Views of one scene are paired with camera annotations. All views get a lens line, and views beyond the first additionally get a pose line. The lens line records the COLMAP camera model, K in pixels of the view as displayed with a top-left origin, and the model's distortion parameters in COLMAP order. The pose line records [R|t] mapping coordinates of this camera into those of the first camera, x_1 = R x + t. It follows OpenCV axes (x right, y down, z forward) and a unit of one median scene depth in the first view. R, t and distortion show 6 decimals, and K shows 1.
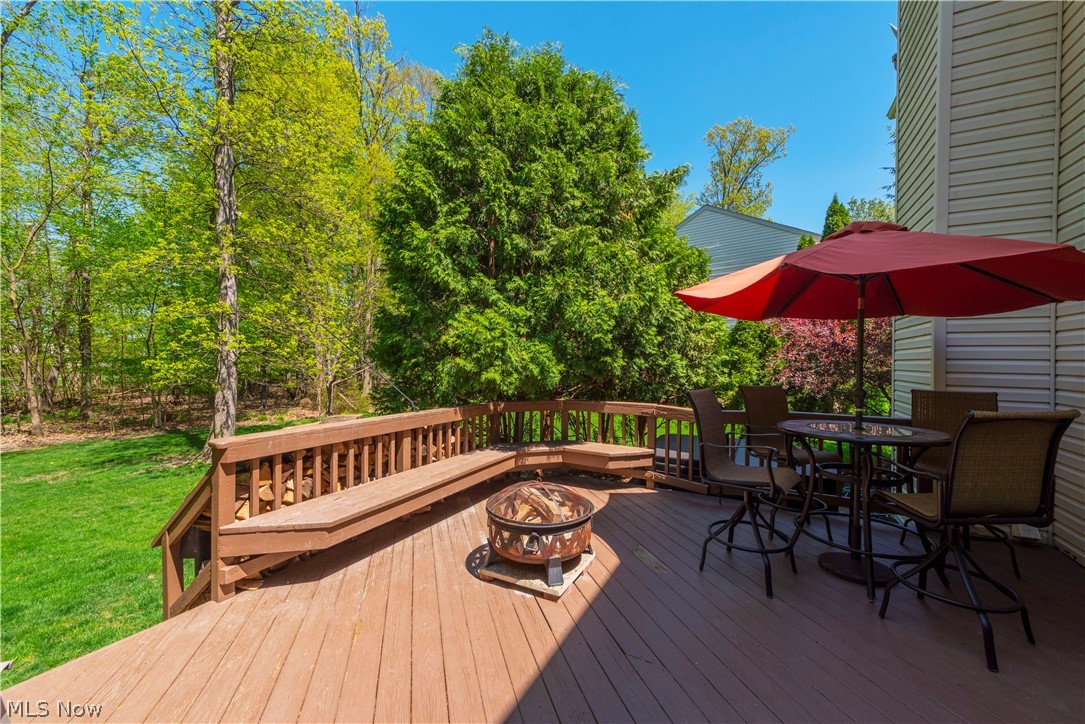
lens RADIAL K [[434.5, 0, 545.0], [0, 434.5, 364.0], [0, 0, 1]] dist [-0.010903, -0.000068]
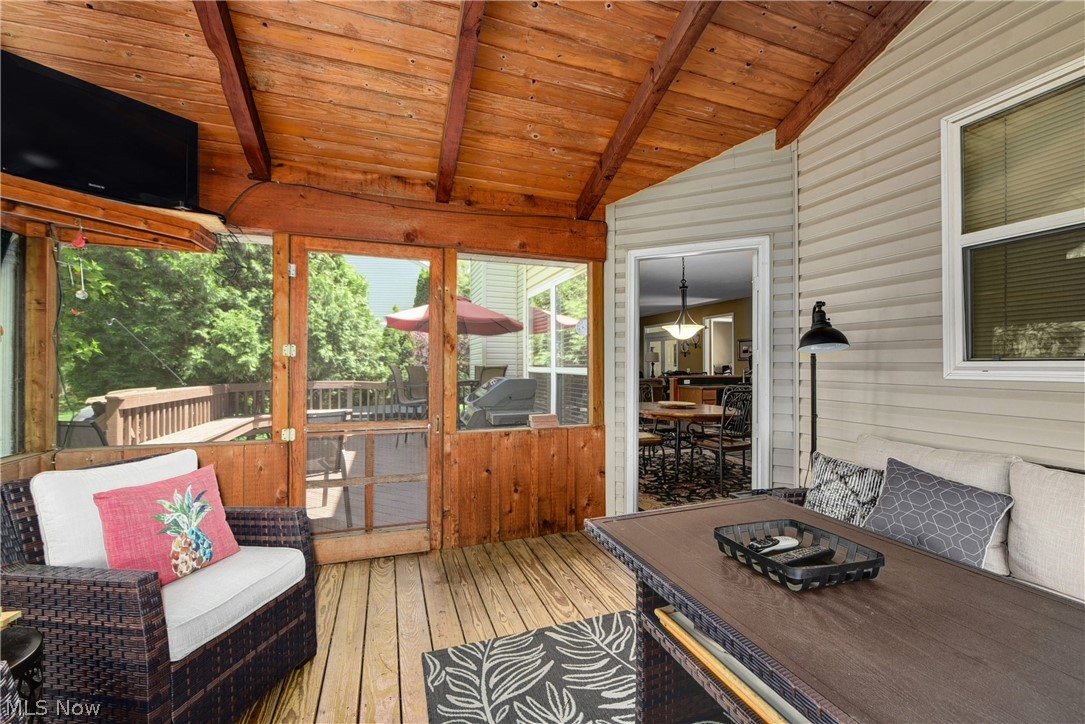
lens RADIAL K [[434.5, 0, 543.6], [0, 434.5, 364.5], [0, 0, 1]] dist [-0.010903, -0.000068]
pose [[0.656468, 0.006555, 0.754326, -0.467675], [0.002501, 0.999938, -0.010866, 0.050323], [-0.754350, 0.009020, 0.656410, -0.535467]]
